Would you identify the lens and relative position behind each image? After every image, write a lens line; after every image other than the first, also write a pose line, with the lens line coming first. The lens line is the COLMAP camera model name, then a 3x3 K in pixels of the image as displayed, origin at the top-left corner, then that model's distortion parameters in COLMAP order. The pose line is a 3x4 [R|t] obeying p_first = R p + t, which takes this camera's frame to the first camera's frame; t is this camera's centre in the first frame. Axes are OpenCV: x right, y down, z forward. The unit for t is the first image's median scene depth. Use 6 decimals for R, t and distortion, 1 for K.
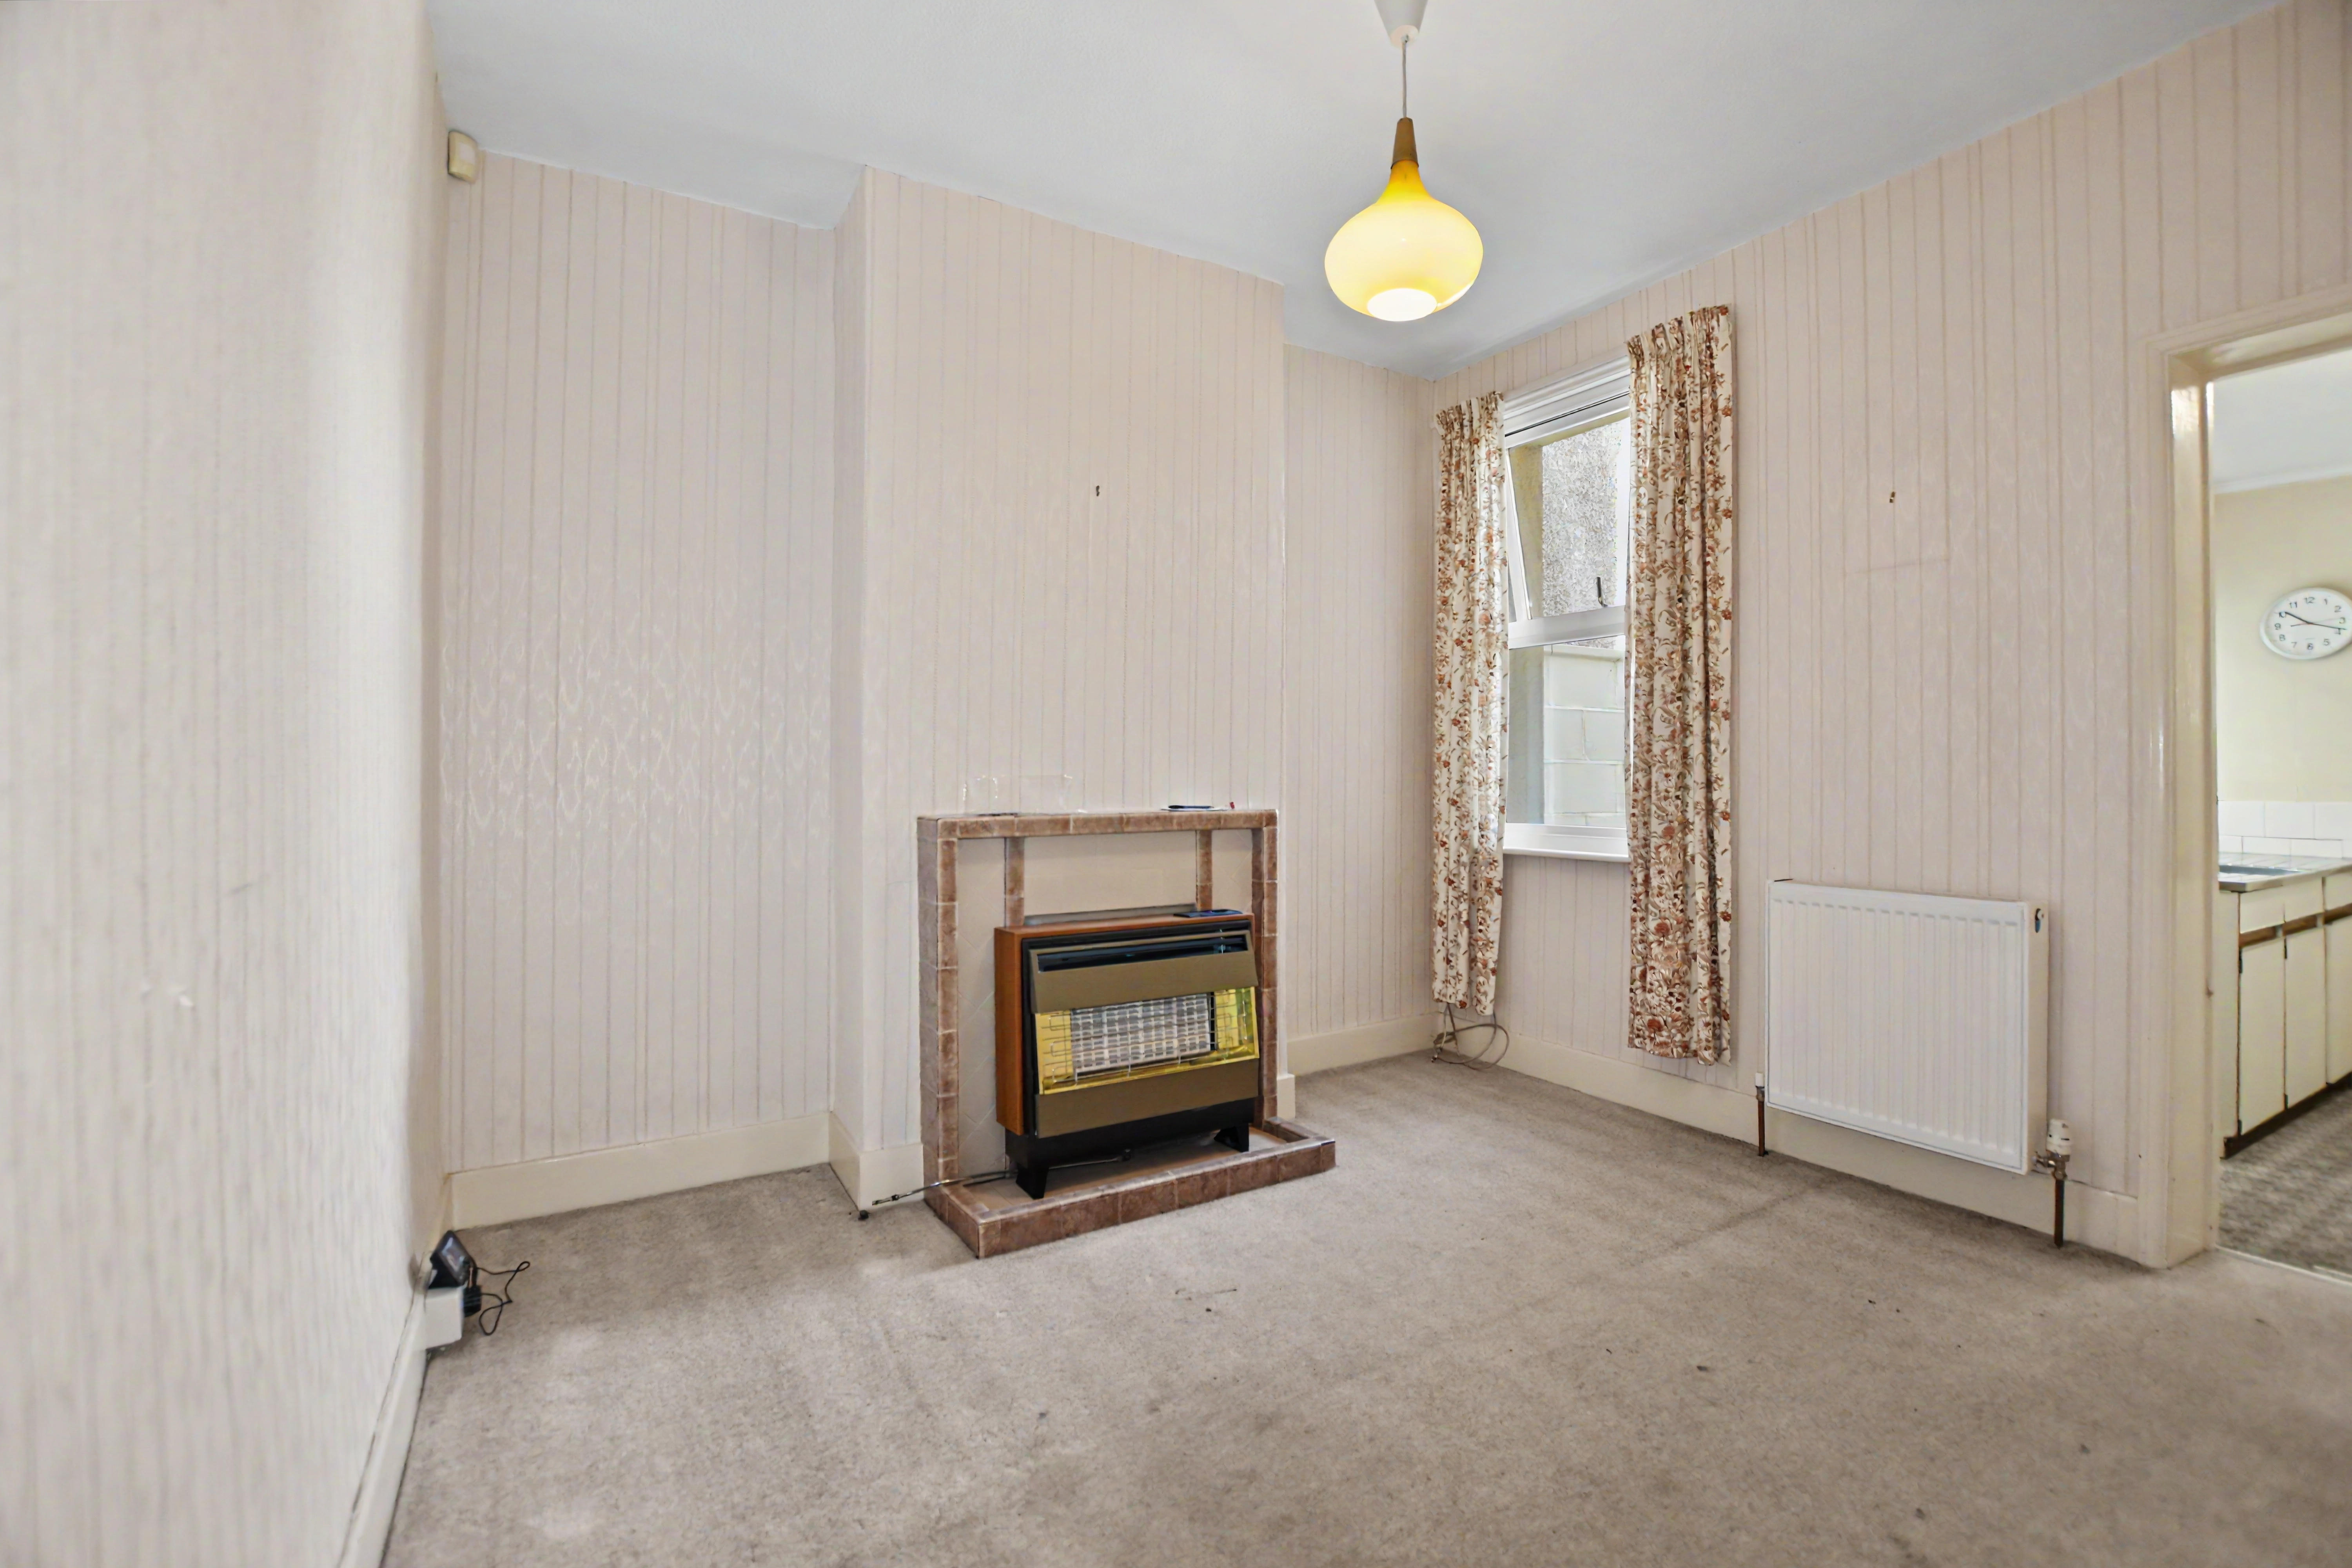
lens RADIAL K [[1069.3, 0, 1181.7], [0, 1069.3, 779.1], [0, 0, 1]] dist [-0.026844, 0.000534]
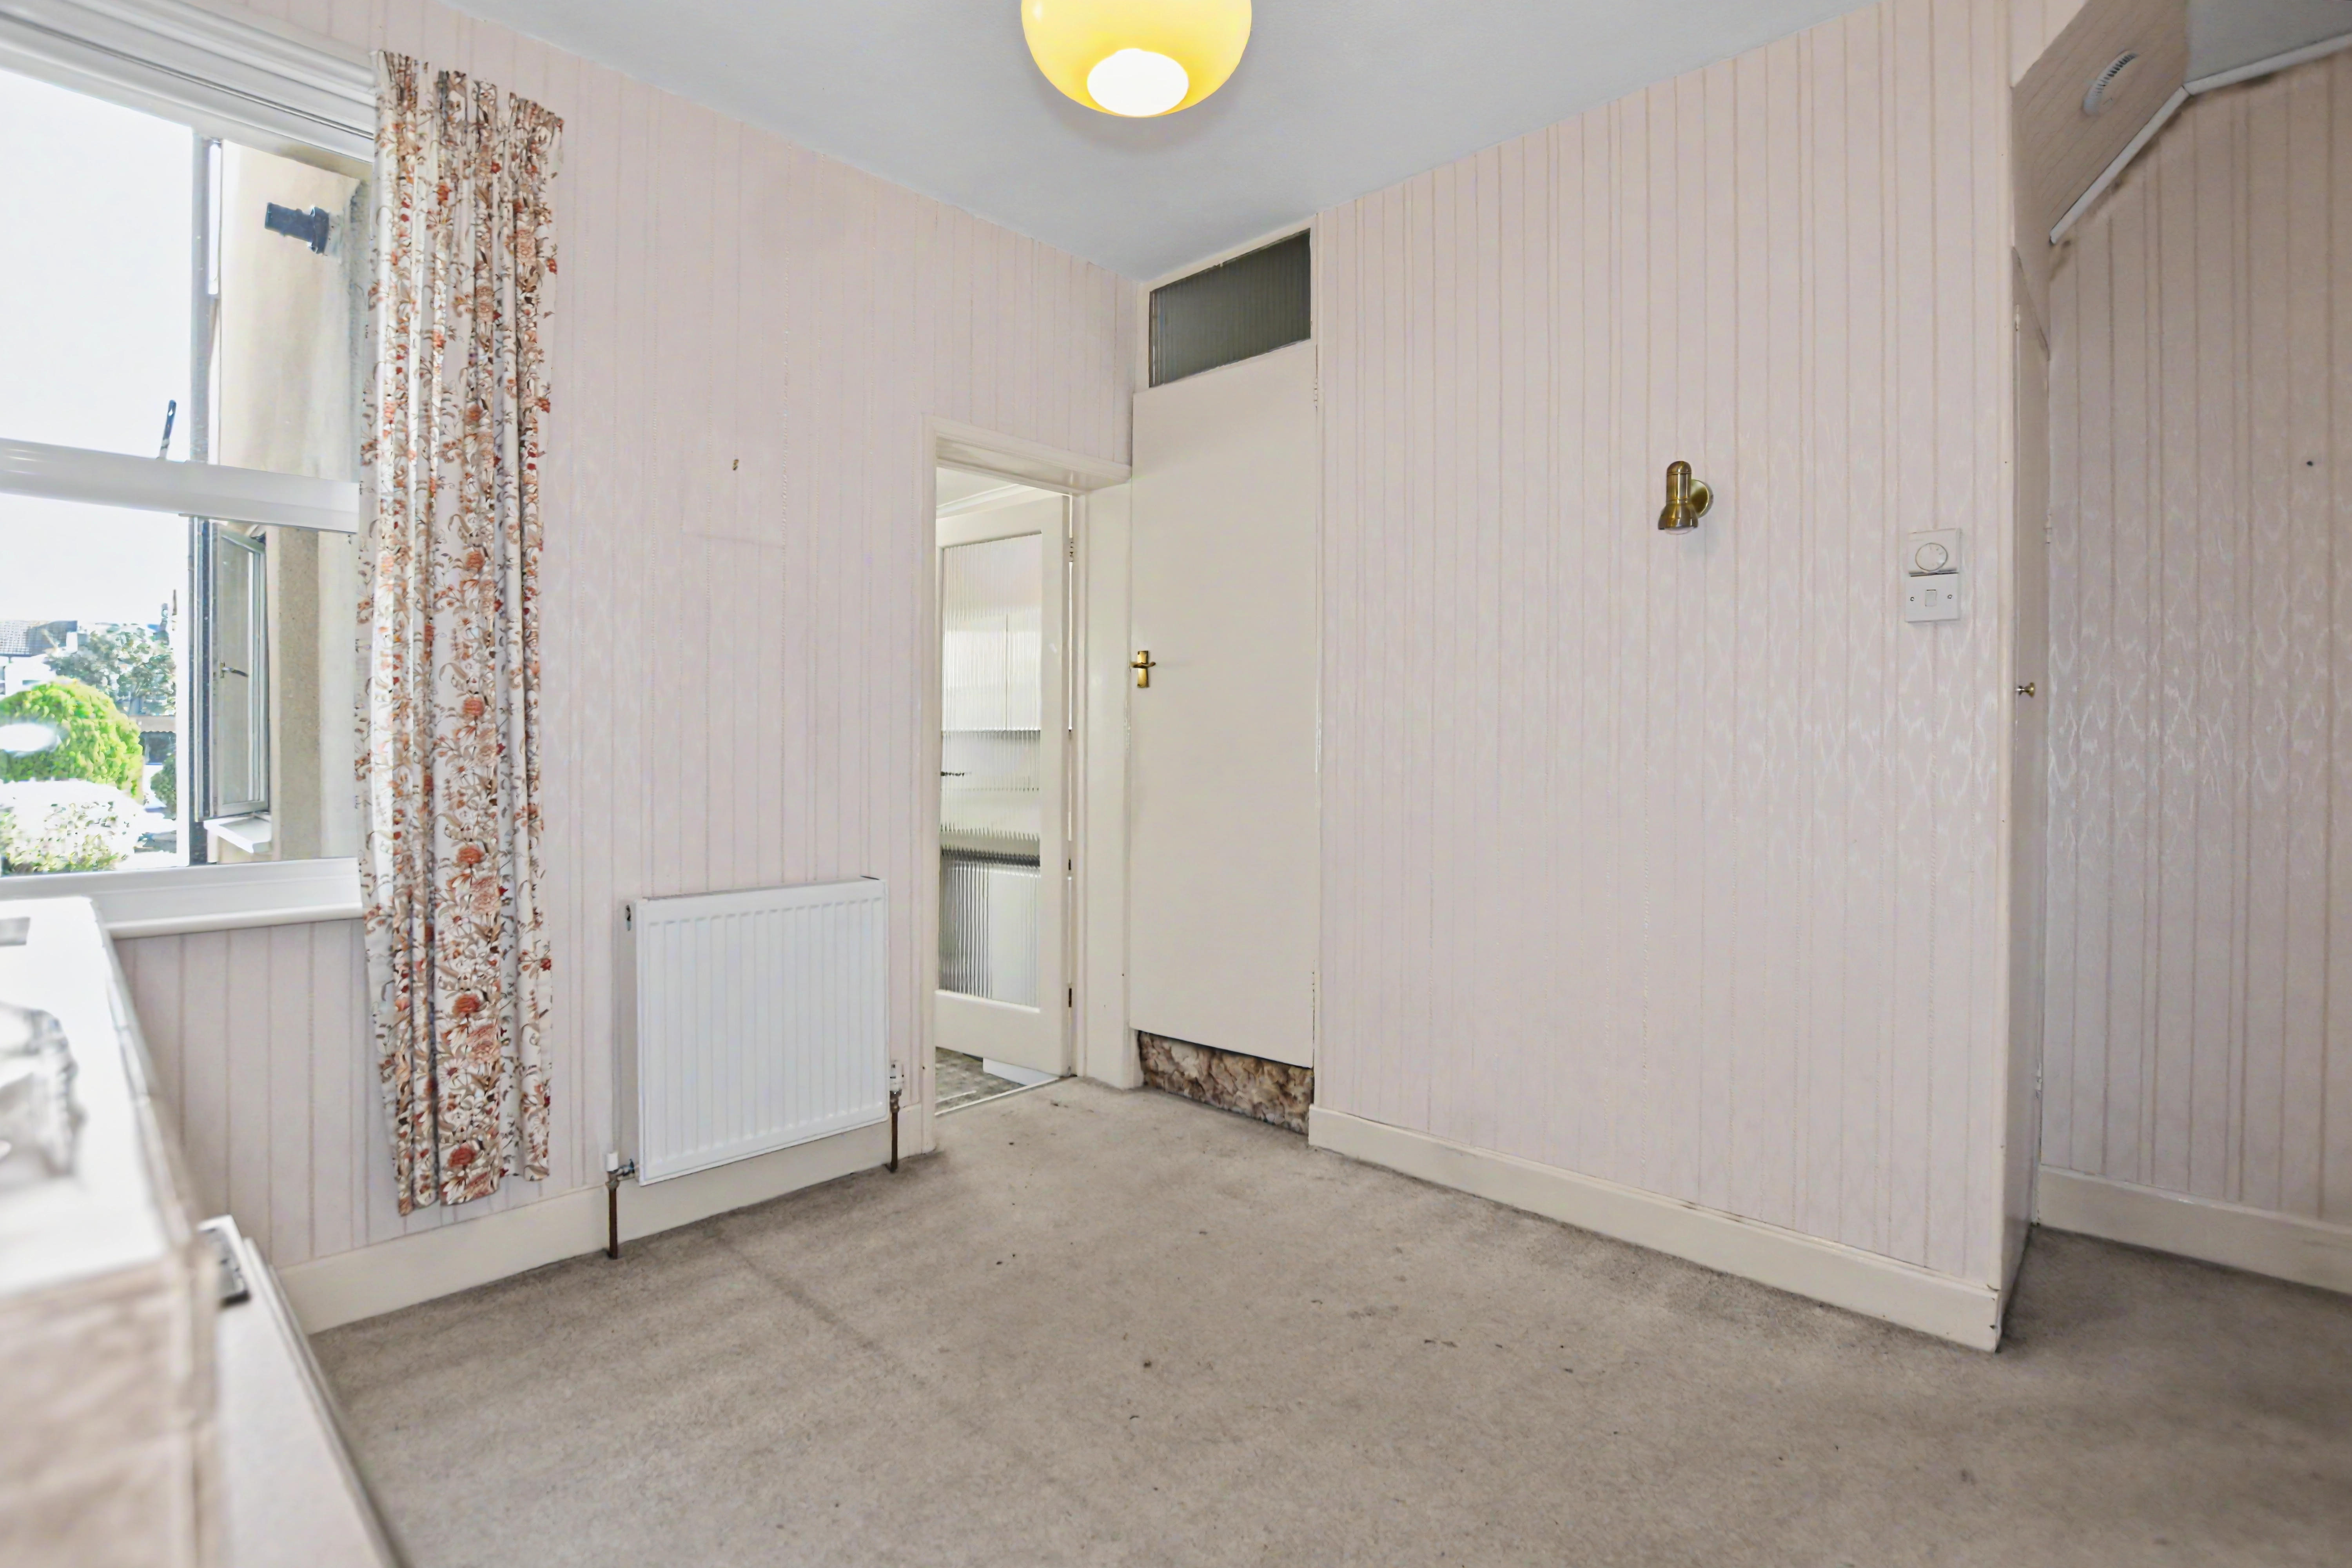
lens RADIAL K [[1069.3, 0, 1190.4], [0, 1069.3, 763.7], [0, 0, 1]] dist [-0.026844, 0.000534]
pose [[-0.280542, -0.005625, 0.959825, -0.337104], [0.000790, 0.999981, 0.006092, -0.011961], [-0.959841, 0.002467, -0.280533, 0.875774]]
